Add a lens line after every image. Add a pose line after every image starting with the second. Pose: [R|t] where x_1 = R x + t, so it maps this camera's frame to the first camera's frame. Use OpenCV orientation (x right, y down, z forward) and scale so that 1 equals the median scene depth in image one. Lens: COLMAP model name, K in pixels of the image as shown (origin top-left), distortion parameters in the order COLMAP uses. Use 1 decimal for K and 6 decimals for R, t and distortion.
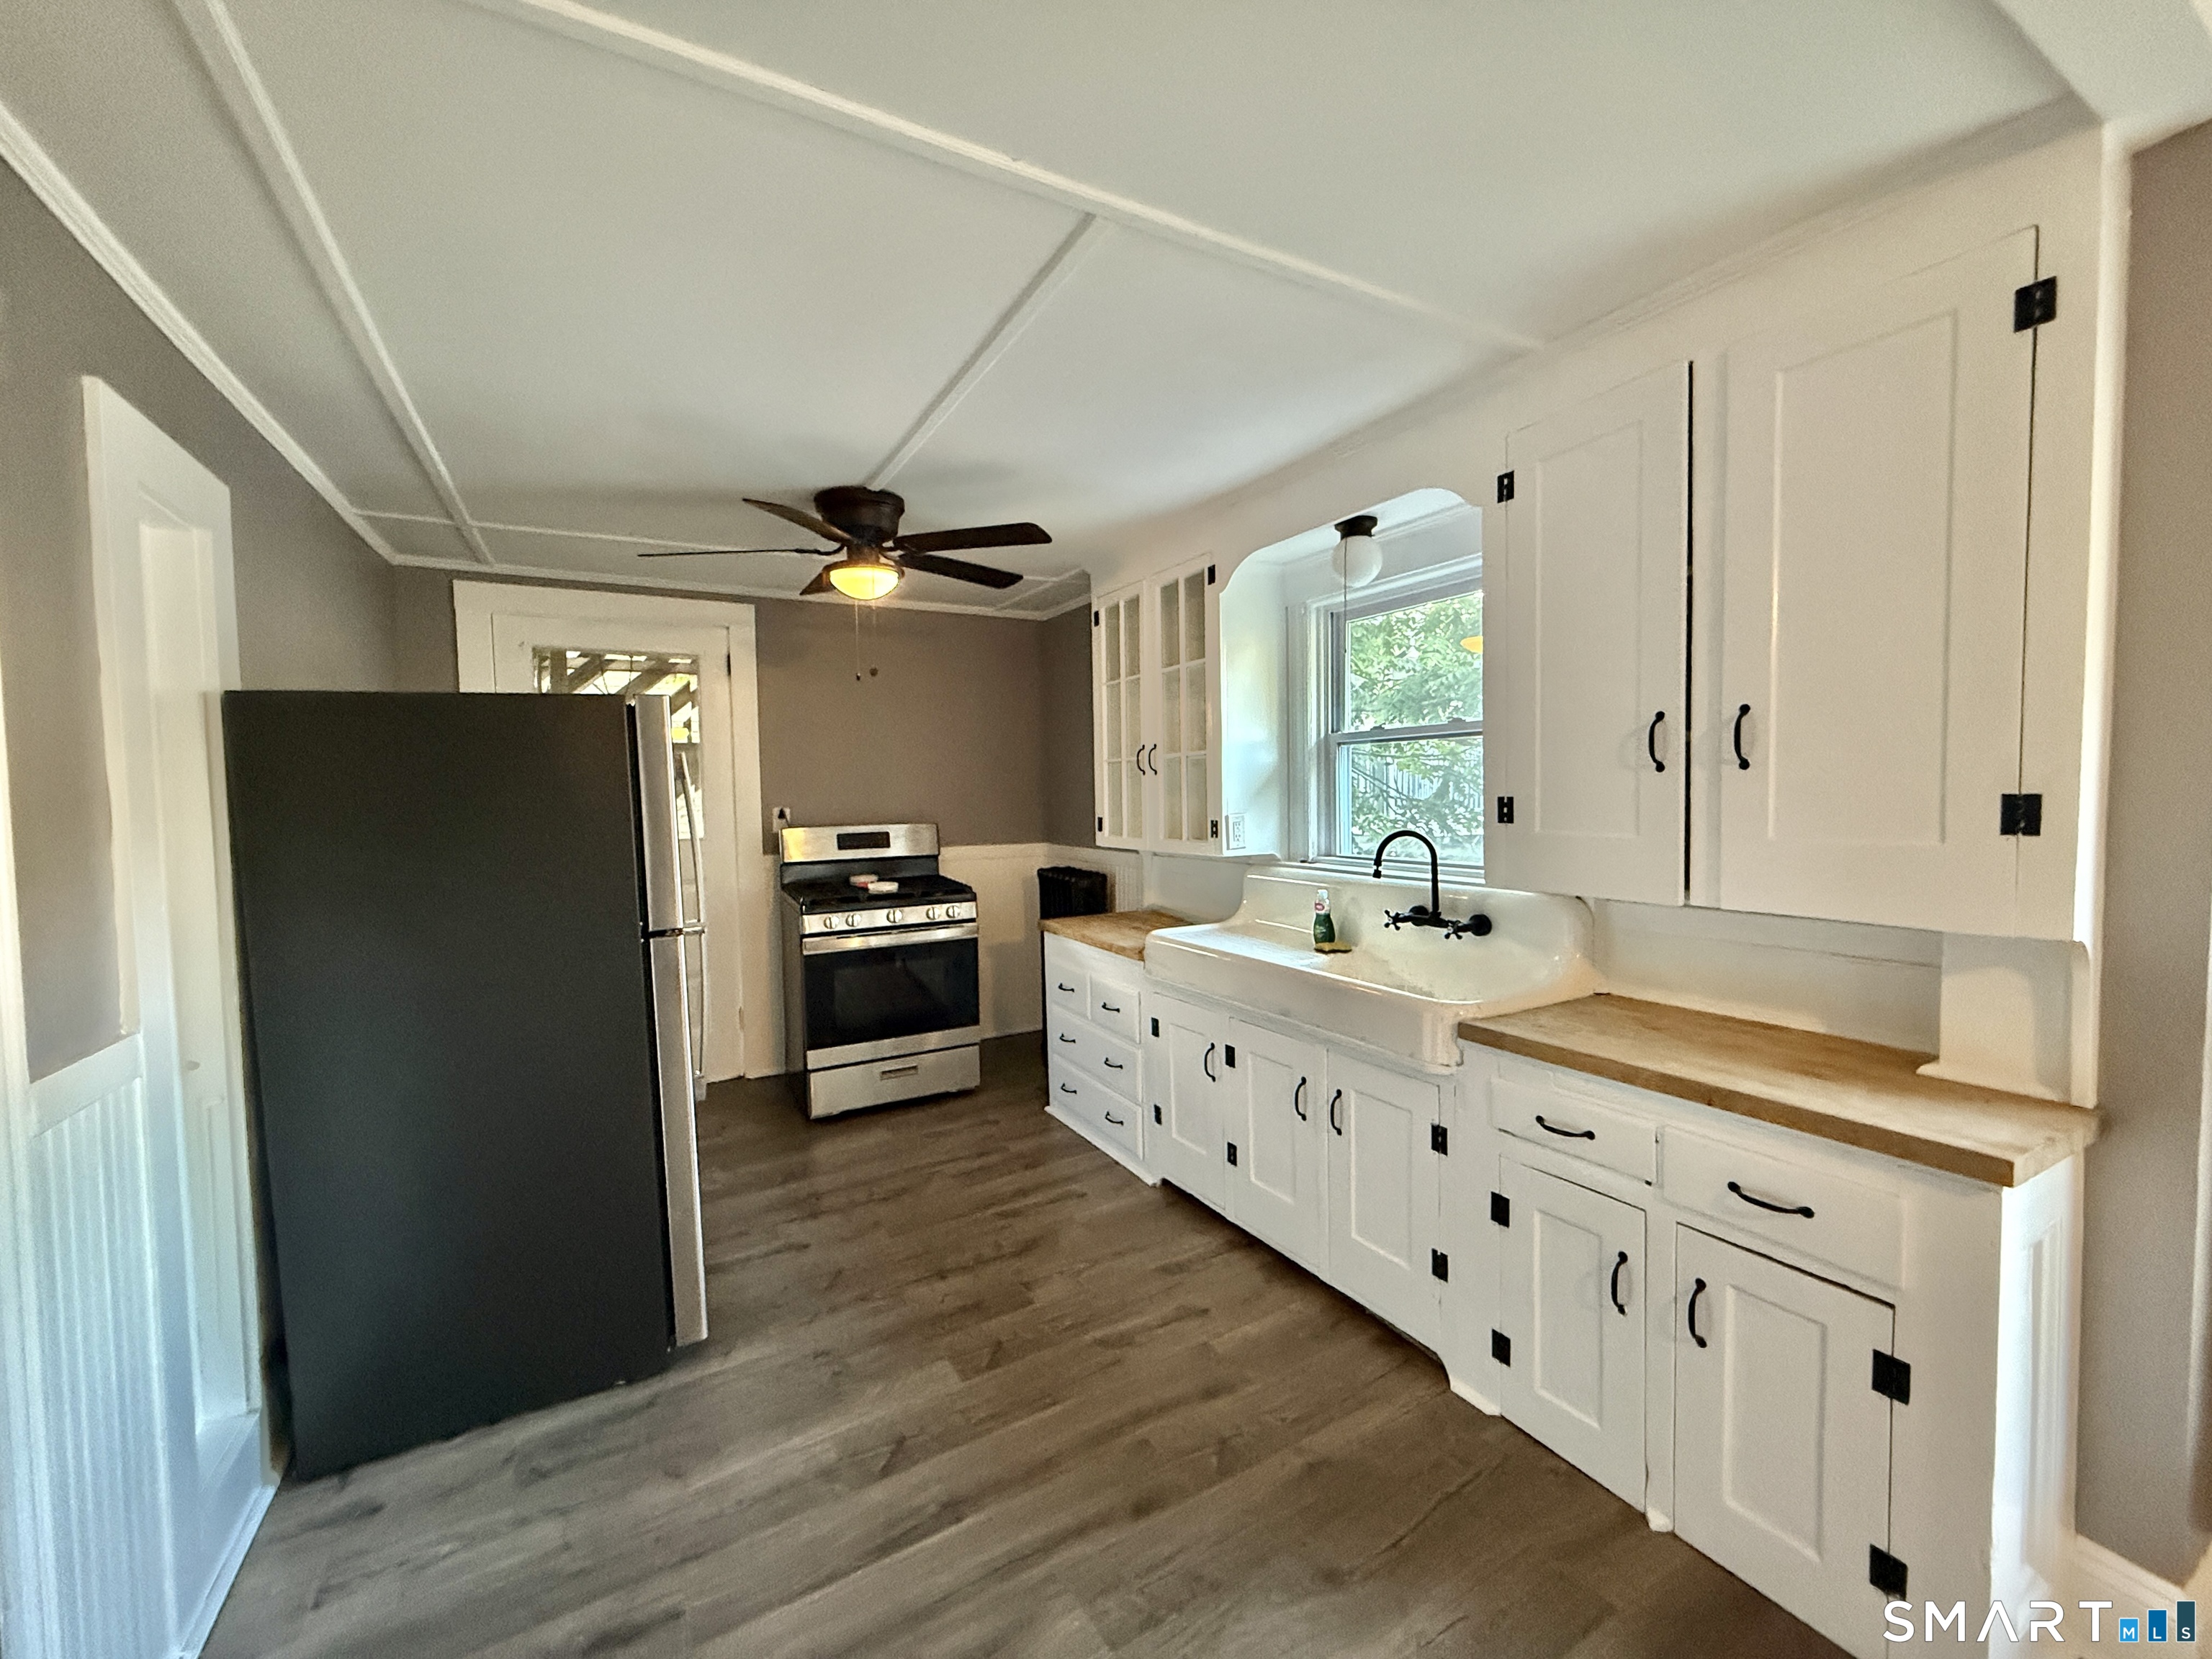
lens RADIAL K [[886.5, 0, 1103.2], [0, 886.5, 828.9], [0, 0, 1]] dist [-0.002543, -0.000121]
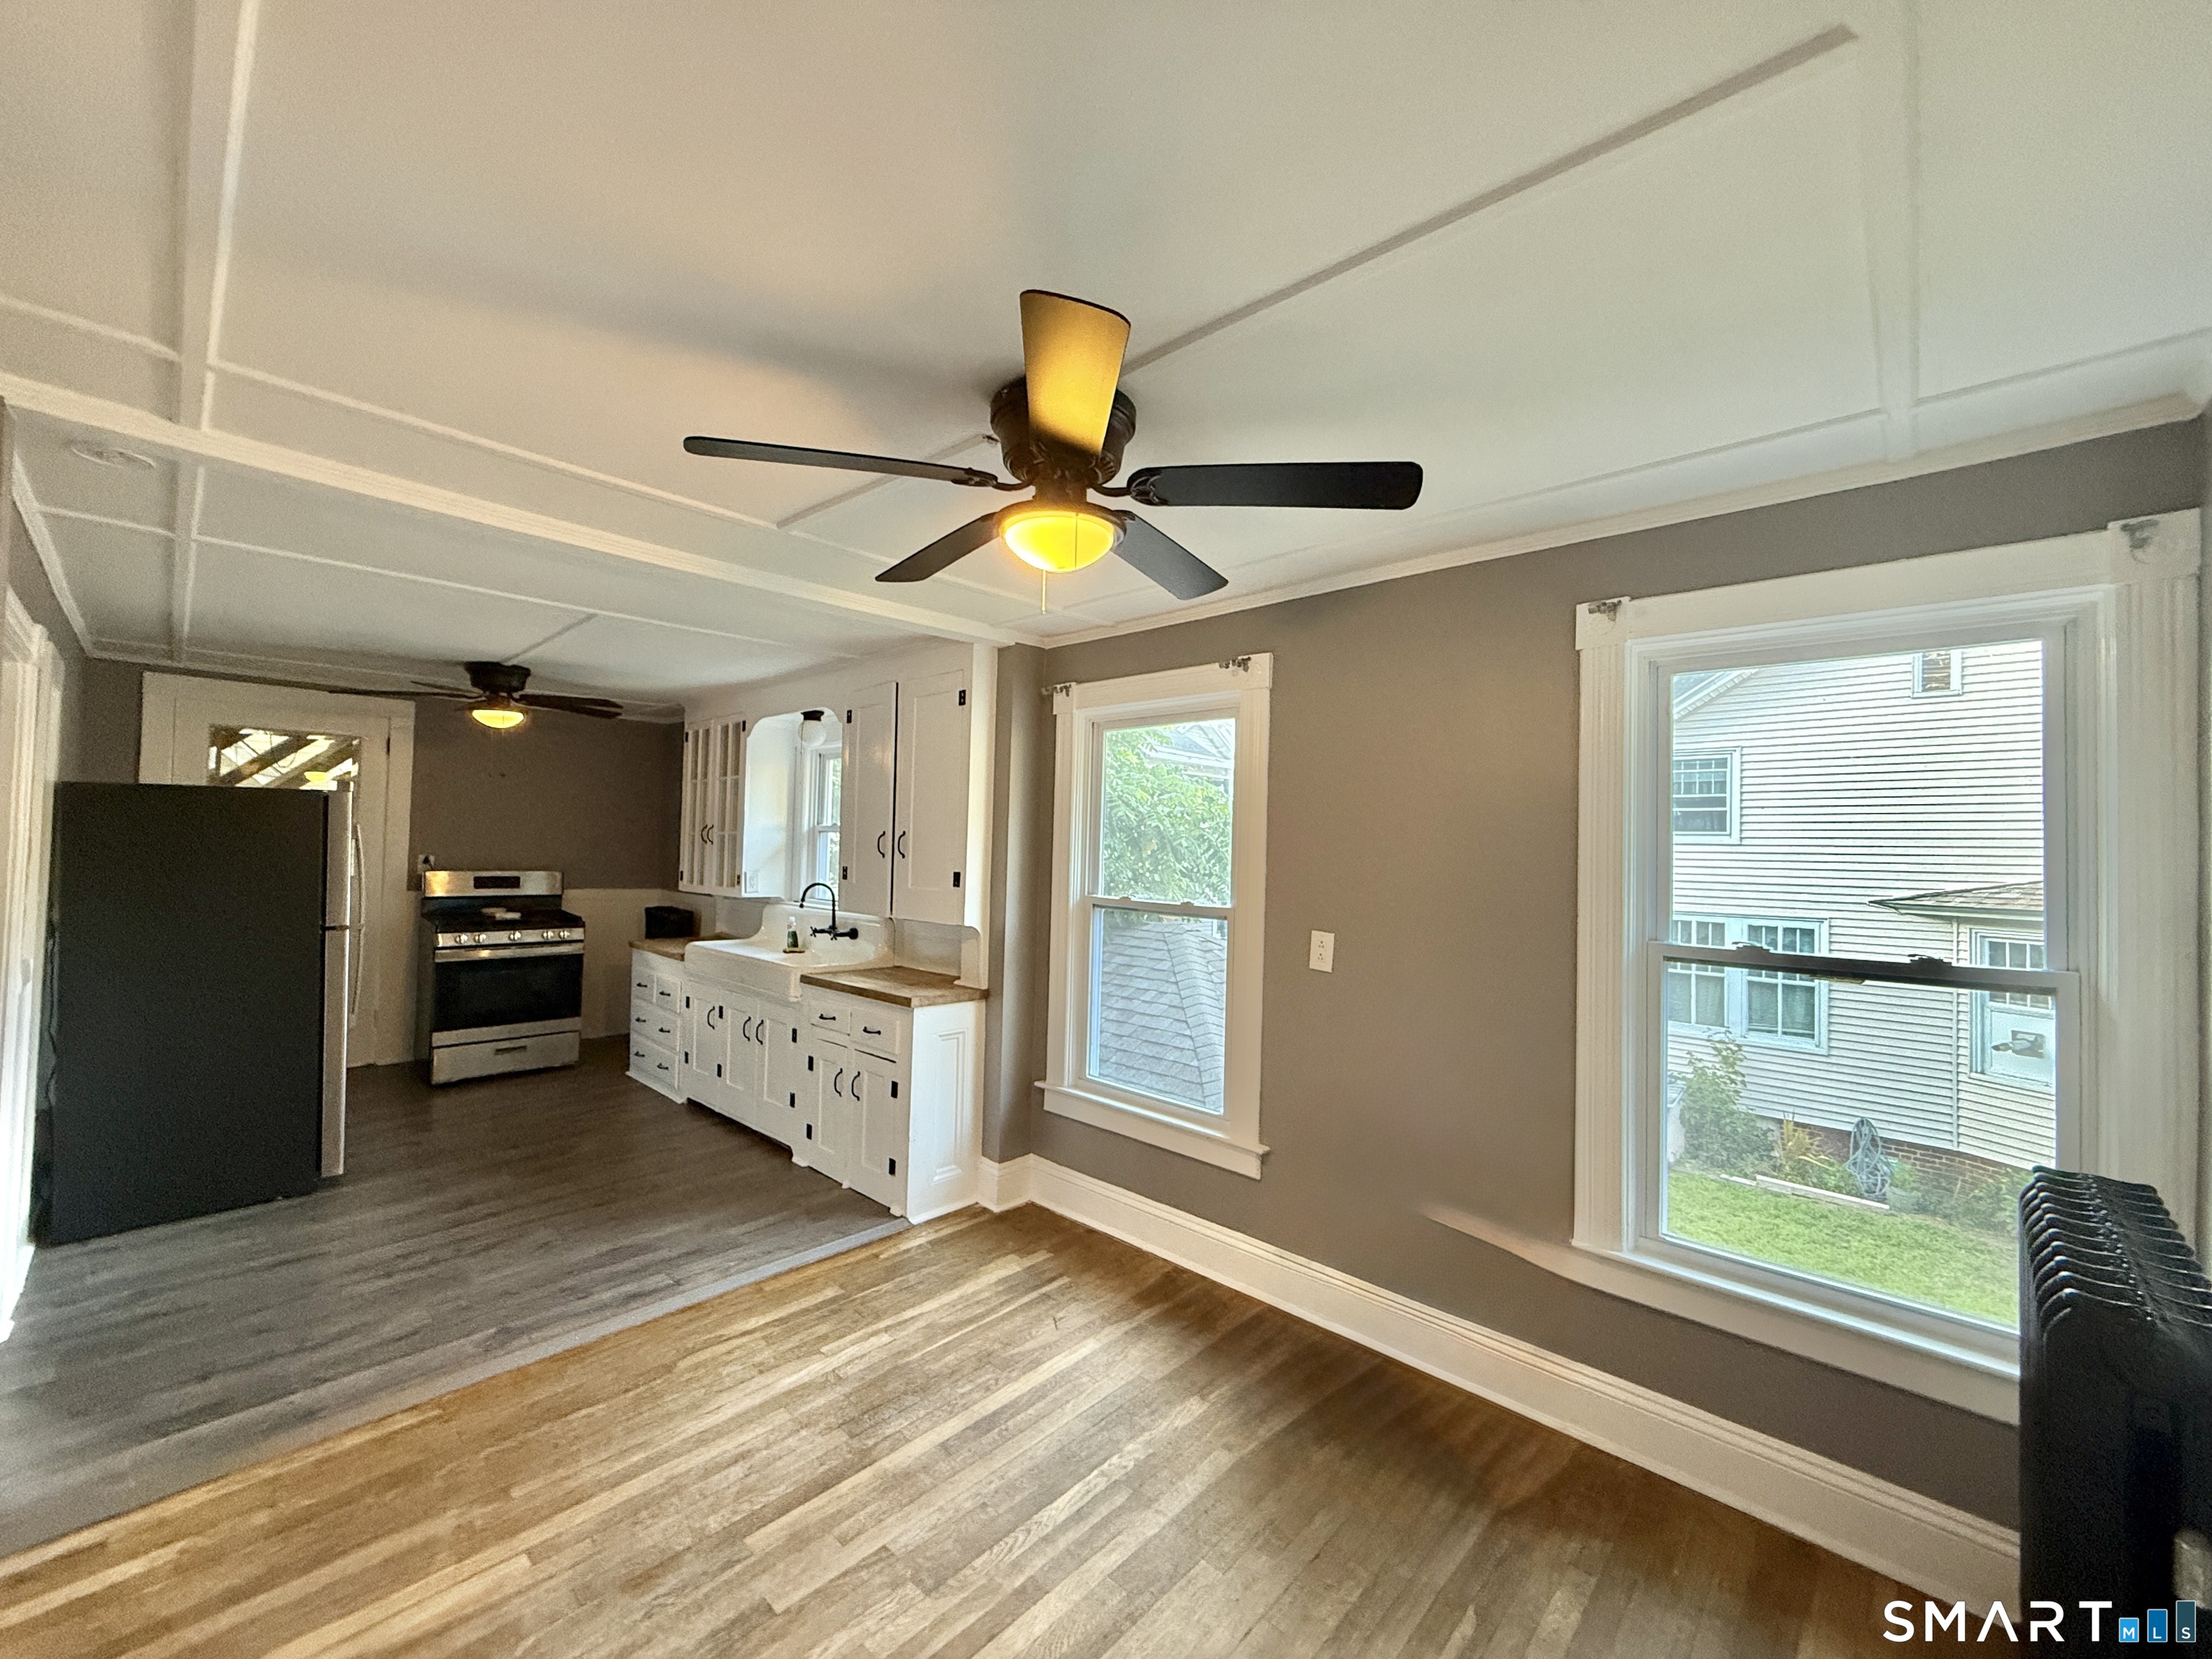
lens RADIAL K [[886.5, 0, 1111.7], [0, 886.5, 828.4], [0, 0, 1]] dist [-0.002543, -0.000121]
pose [[0.953429, 0.048897, 0.297628, 0.283551], [-0.028264, 0.996914, -0.073239, 0.005134], [-0.300291, 0.061416, 0.951869, -0.741268]]
